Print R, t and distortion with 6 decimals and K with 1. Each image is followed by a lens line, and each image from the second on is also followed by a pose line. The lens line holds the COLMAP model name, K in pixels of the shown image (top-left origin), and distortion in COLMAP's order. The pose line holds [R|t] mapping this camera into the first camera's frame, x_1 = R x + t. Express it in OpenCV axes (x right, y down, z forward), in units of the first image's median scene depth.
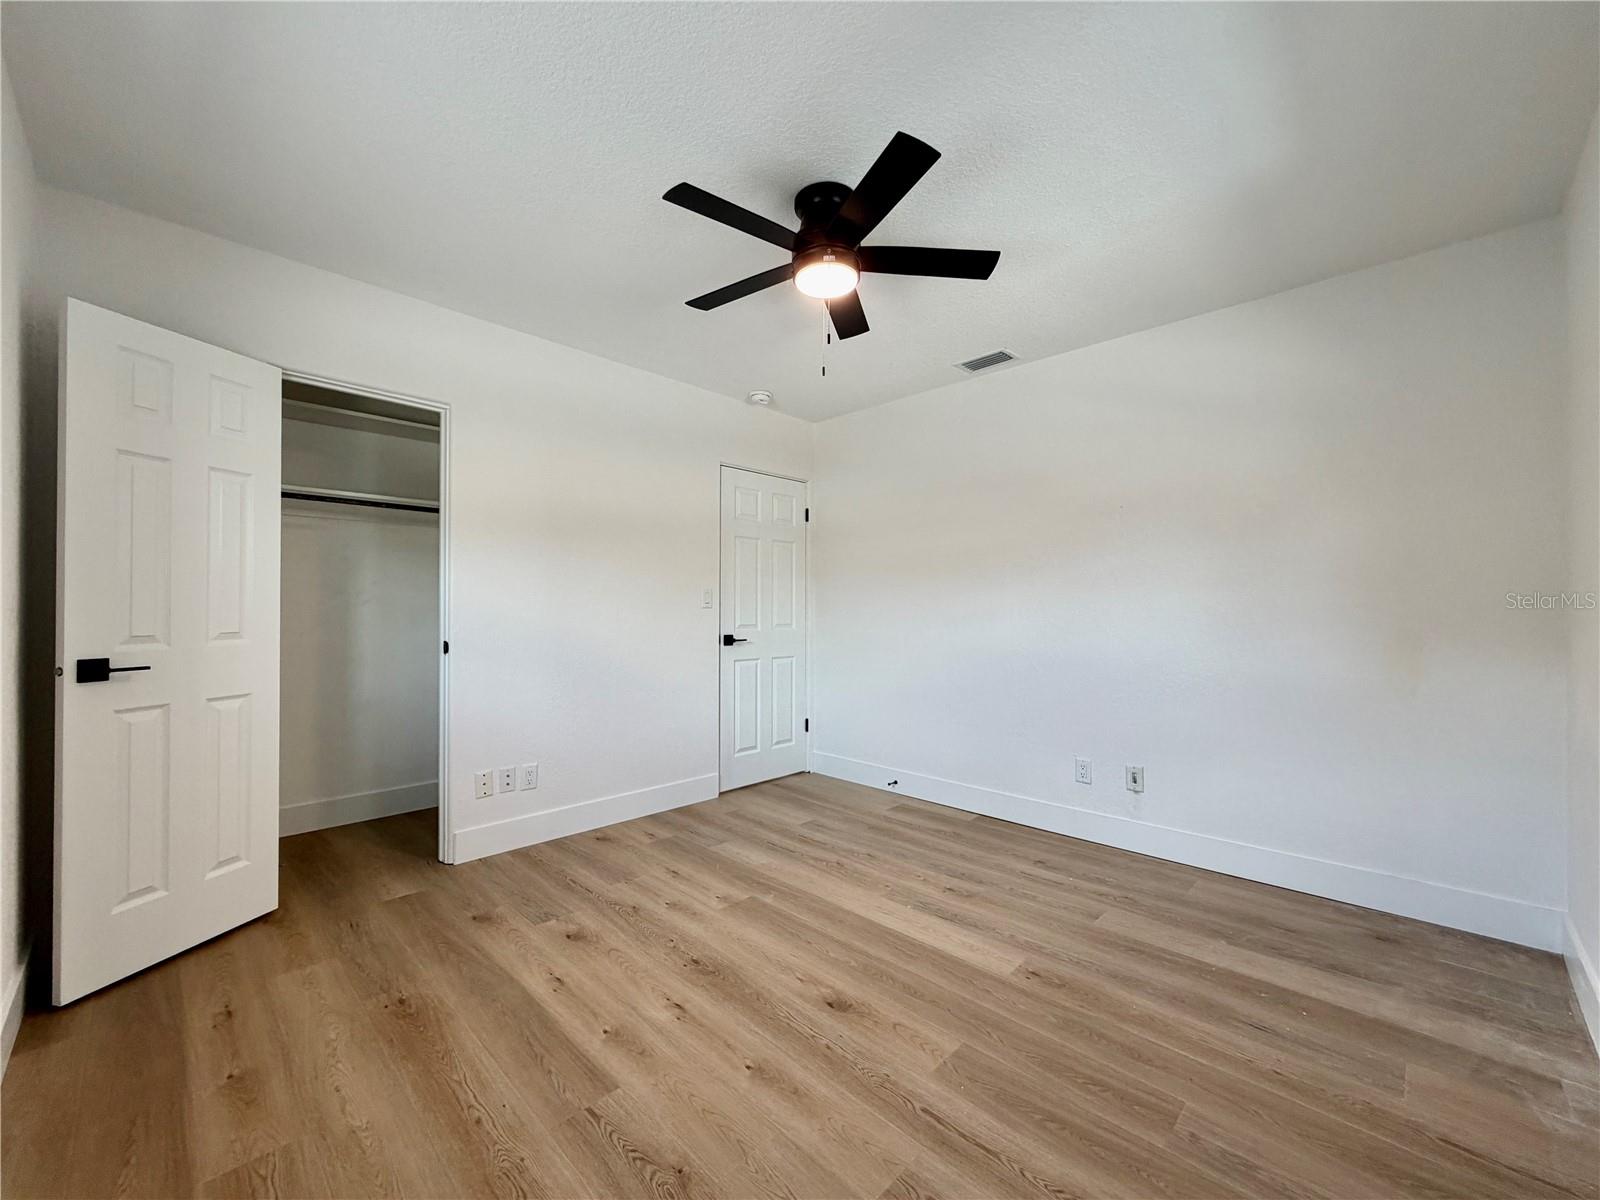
lens RADIAL K [[638.8, 0, 796.6], [0, 638.8, 603.2], [0, 0, 1]] dist [0.000767, 0.000500]
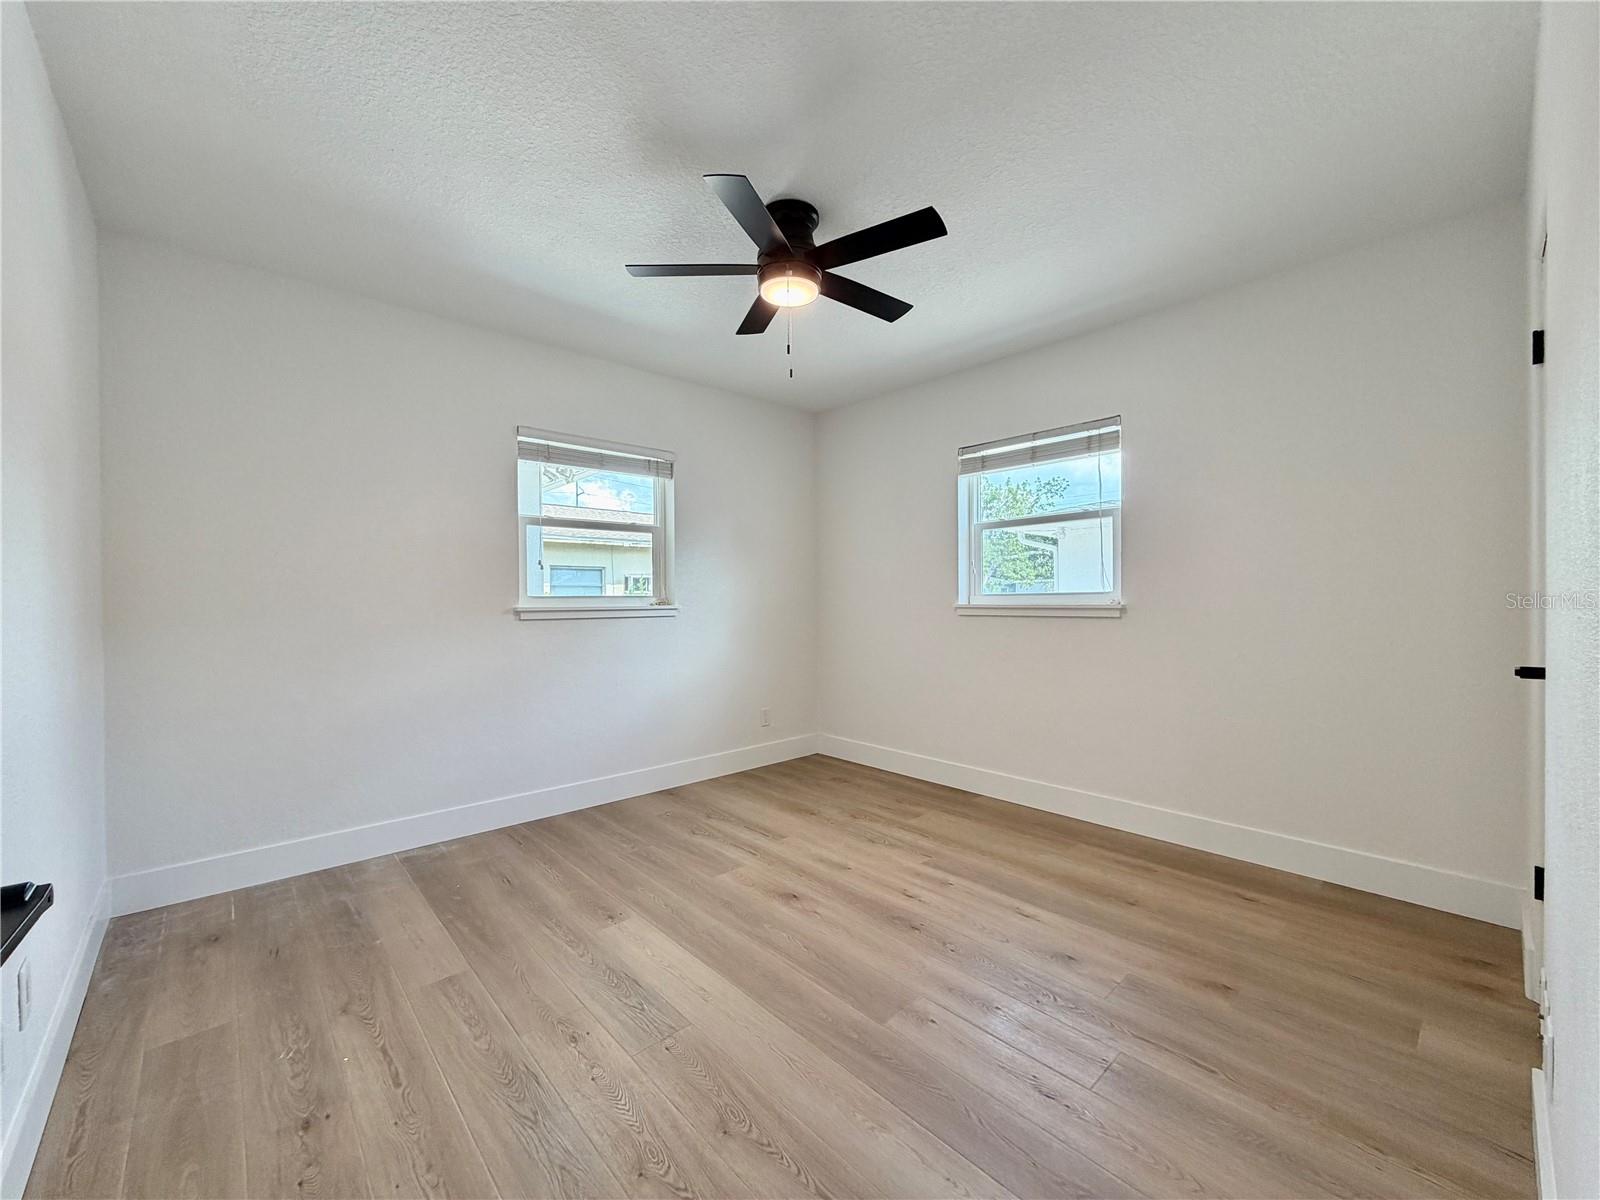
lens RADIAL K [[638.8, 0, 796.6], [0, 638.8, 603.2], [0, 0, 1]] dist [0.000767, 0.000500]
pose [[-0.998588, 0.003666, 0.053005, -0.020462], [0.003687, 0.999993, 0.000307, 0.020524], [-0.053003, 0.000502, -0.998594, 2.097745]]
